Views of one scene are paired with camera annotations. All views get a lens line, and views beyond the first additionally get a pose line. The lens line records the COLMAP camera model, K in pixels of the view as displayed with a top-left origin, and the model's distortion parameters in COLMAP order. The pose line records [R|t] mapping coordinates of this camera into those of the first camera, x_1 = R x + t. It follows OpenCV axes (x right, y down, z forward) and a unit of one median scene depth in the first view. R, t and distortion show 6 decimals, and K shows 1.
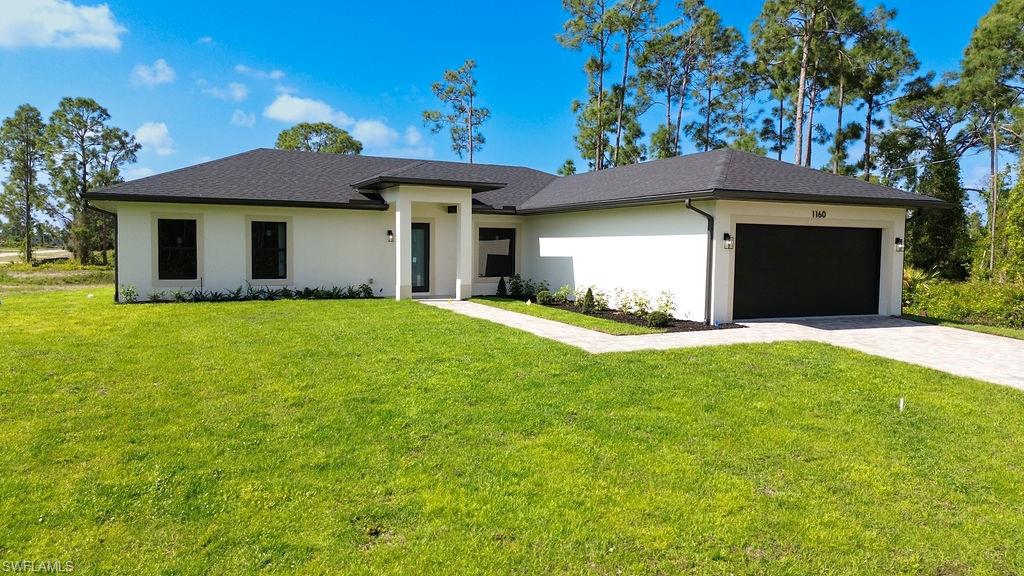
lens RADIAL K [[724.5, 0, 509.2], [0, 724.5, 285.8], [0, 0, 1]] dist [0.070047, -0.076177]
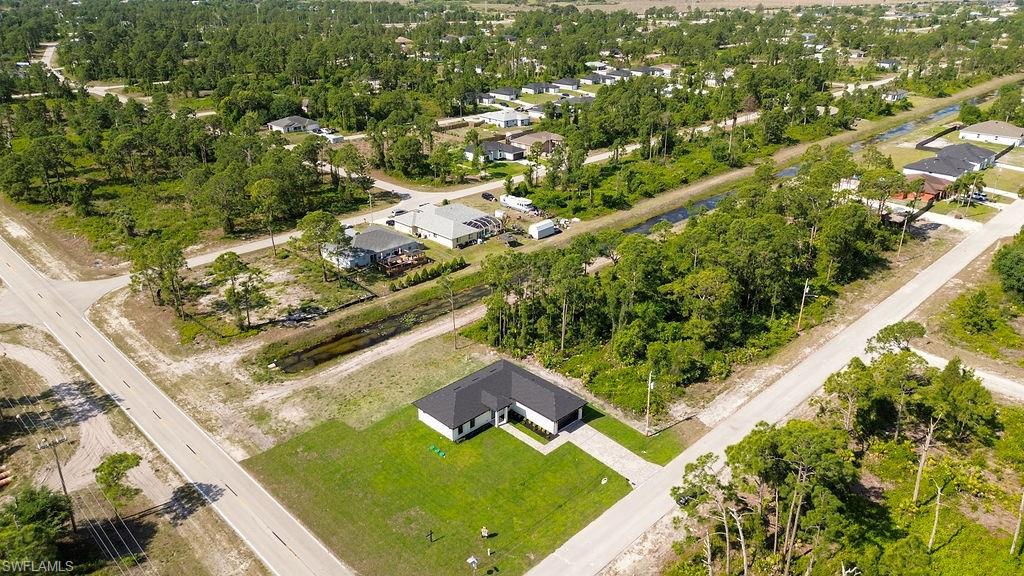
lens RADIAL K [[724.5, 0, 509.2], [0, 724.5, 285.8], [0, 0, 1]] dist [0.070047, -0.076177]
pose [[0.947795, -0.137073, 0.287917, -1.462307], [0.027047, 0.934200, 0.355723, -2.849728], [-0.317732, -0.329365, 0.889137, -3.437442]]
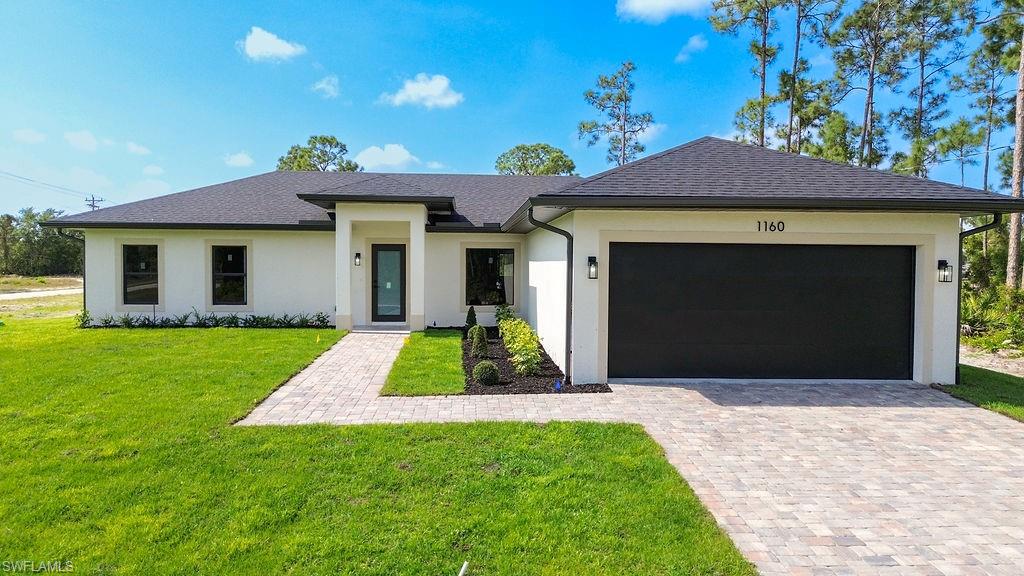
lens RADIAL K [[724.5, 0, 509.2], [0, 724.5, 285.8], [0, 0, 1]] dist [0.070047, -0.076177]
pose [[0.923855, 0.008394, -0.382649, 0.387927], [-0.016937, 0.999677, -0.018964, -0.022862], [0.382367, 0.024001, 0.923699, 0.249266]]
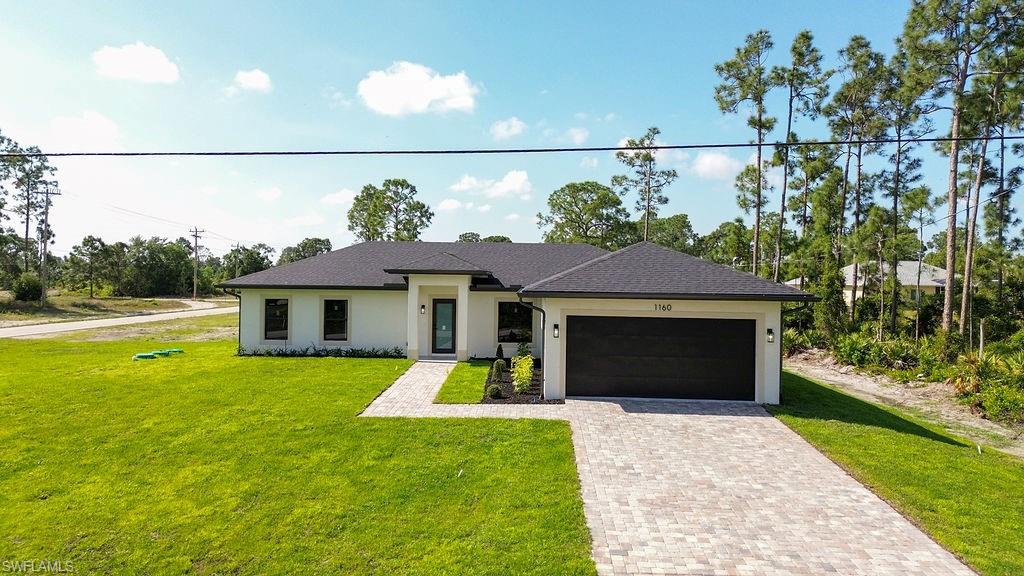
lens RADIAL K [[724.5, 0, 509.2], [0, 724.5, 285.8], [0, 0, 1]] dist [0.070047, -0.076177]
pose [[0.885543, 0.004799, -0.464532, 0.619706], [-0.026702, 0.998819, -0.040583, -0.067327], [0.463789, 0.048342, 0.884626, -0.084330]]
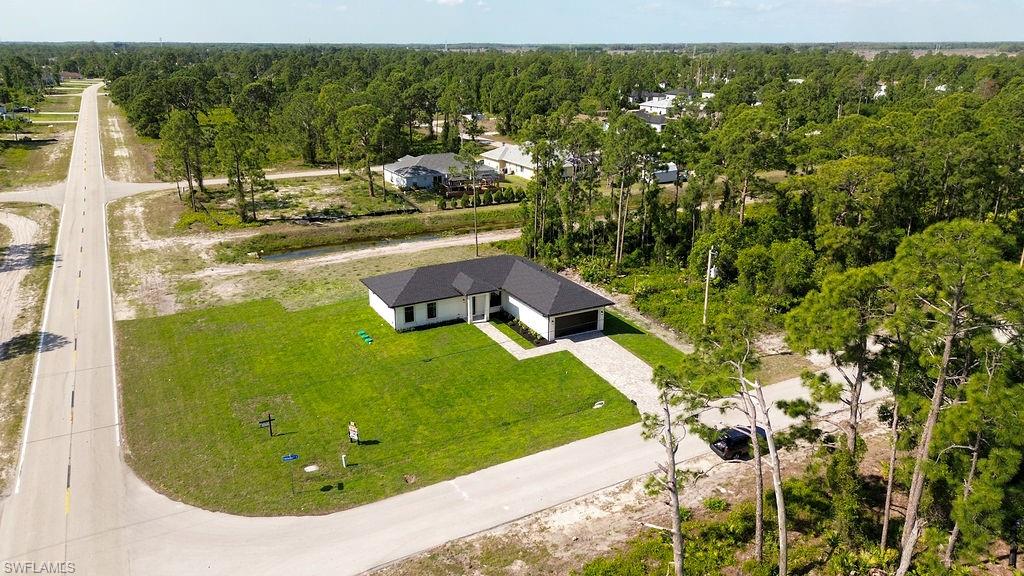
lens RADIAL K [[724.5, 0, 509.2], [0, 724.5, 285.8], [0, 0, 1]] dist [0.070047, -0.076177]
pose [[0.999207, -0.021955, 0.033221, -0.069895], [0.012317, 0.963772, 0.266444, -1.093627], [-0.037867, -0.265823, 0.963278, -2.350092]]
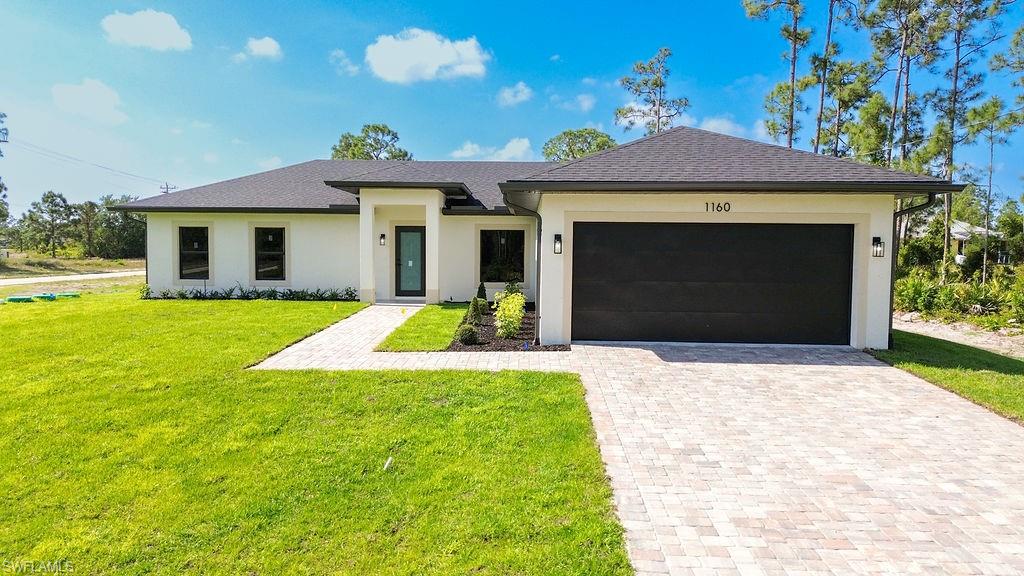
lens RADIAL K [[724.5, 0, 509.2], [0, 724.5, 285.8], [0, 0, 1]] dist [0.070047, -0.076177]
pose [[0.889273, 0.020736, -0.456906, 0.487935], [-0.021773, 0.999758, 0.002996, -0.012352], [0.456858, 0.007284, 0.889510, 0.200208]]
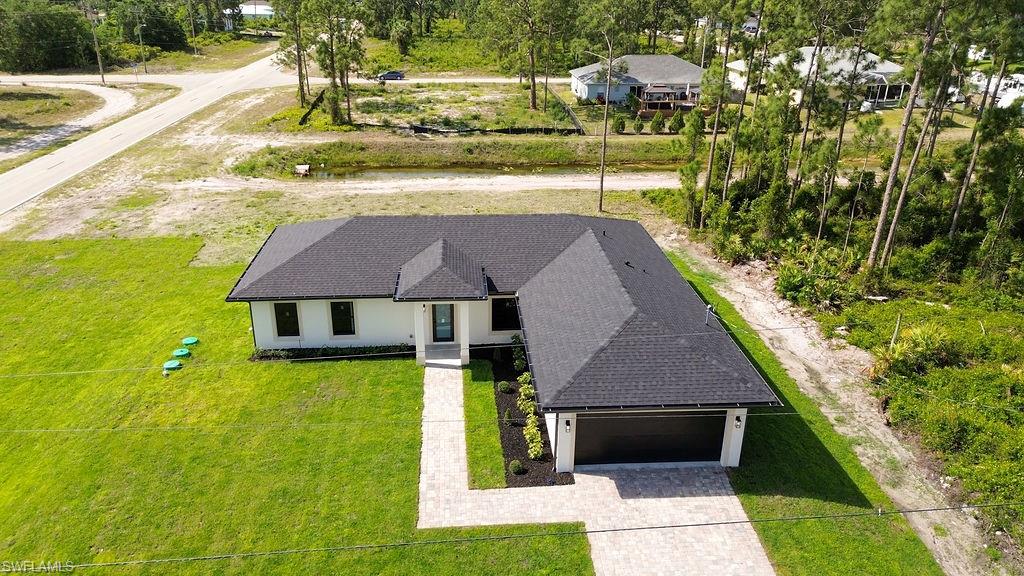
lens RADIAL K [[724.5, 0, 509.2], [0, 724.5, 285.8], [0, 0, 1]] dist [0.070047, -0.076177]
pose [[0.929051, 0.142186, -0.341538, 0.508463], [-0.018956, 0.940276, 0.339885, -0.642723], [0.369467, -0.309296, 0.876259, -0.184589]]
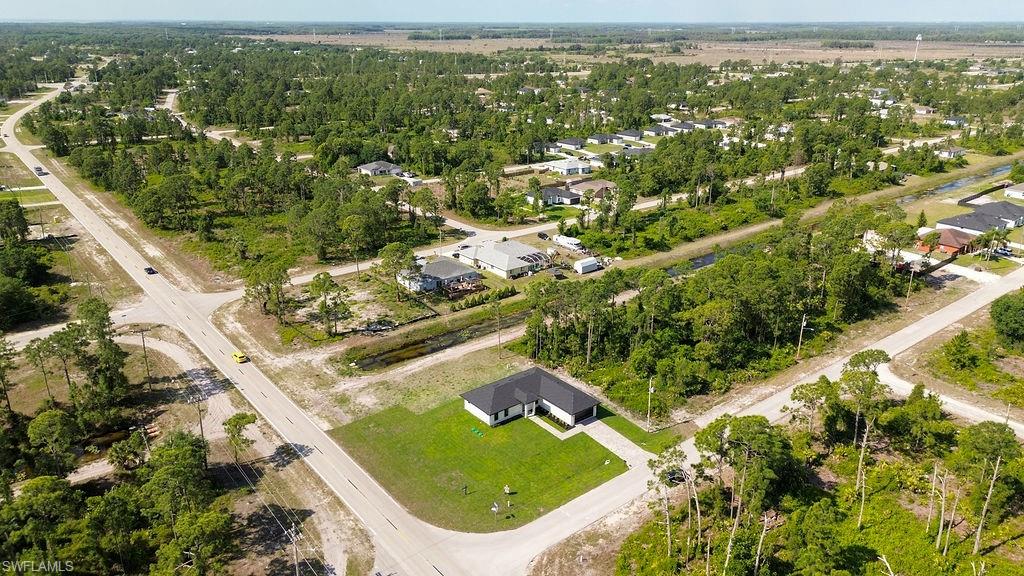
lens RADIAL K [[724.5, 0, 509.2], [0, 724.5, 285.8], [0, 0, 1]] dist [0.070047, -0.076177]
pose [[0.976653, -0.082248, 0.198453, -1.520581], [0.019567, 0.954023, 0.299095, -3.121604], [-0.213929, -0.288229, 0.933359, -4.816683]]
